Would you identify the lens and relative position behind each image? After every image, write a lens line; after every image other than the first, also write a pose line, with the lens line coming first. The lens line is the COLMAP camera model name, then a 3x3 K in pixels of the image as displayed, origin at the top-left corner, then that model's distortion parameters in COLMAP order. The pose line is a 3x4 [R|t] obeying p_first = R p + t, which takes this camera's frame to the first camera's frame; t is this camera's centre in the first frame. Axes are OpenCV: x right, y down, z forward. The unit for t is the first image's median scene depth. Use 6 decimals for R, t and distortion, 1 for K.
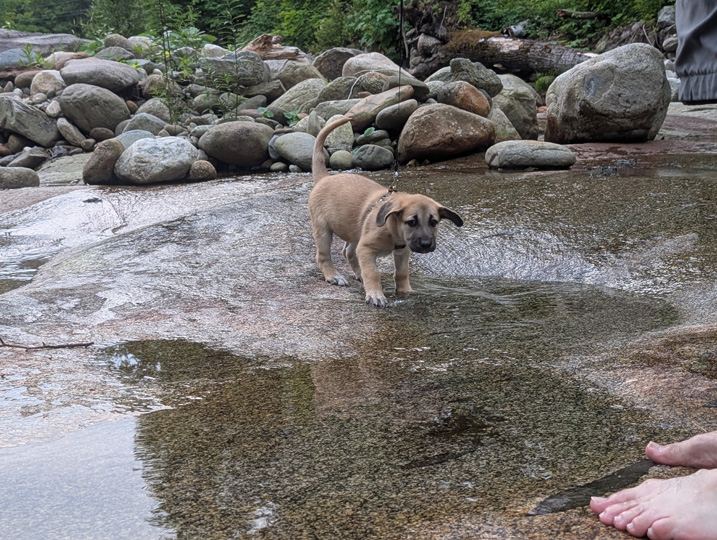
lens RADIAL K [[1022.4, 0, 373.3], [0, 1022.4, 255.8], [0, 0, 1]] dist [0.018125, 0.000000]
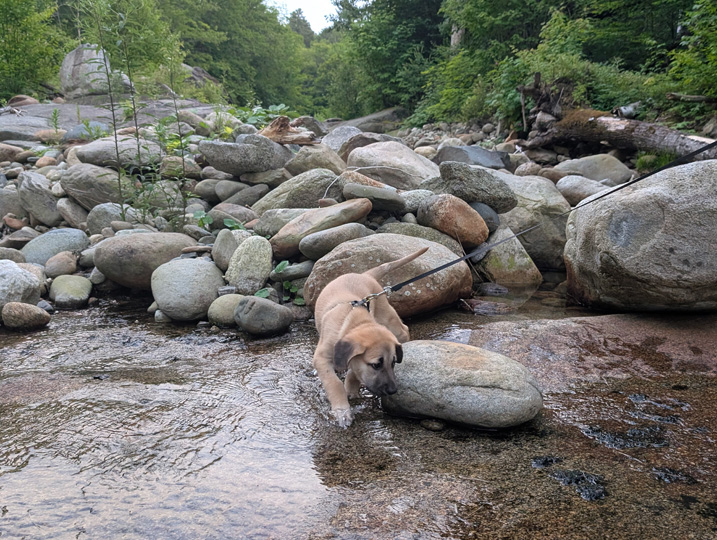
lens RADIAL K [[669.9, 0, 347.5], [0, 669.9, 261.3], [0, 0, 1]] dist [0.029493, -0.077244]
pose [[0.958085, 0.087048, -0.272939, 0.158730], [-0.082109, 0.996187, 0.029487, -0.137864], [0.274466, -0.005840, 0.961579, 0.549713]]
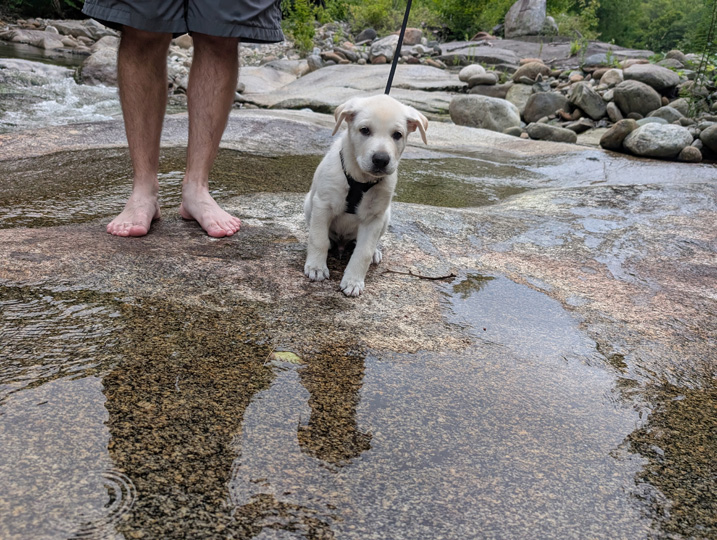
lens RADIAL K [[547.0, 0, 352.1], [0, 547.0, 283.5], [0, 0, 1]] dist [0.000515, 0.002364]
pose [[0.712619, 0.350219, -0.607882, 0.008456], [-0.231401, 0.935330, 0.267601, -0.014087], [0.662290, -0.050033, 0.747576, 0.155304]]
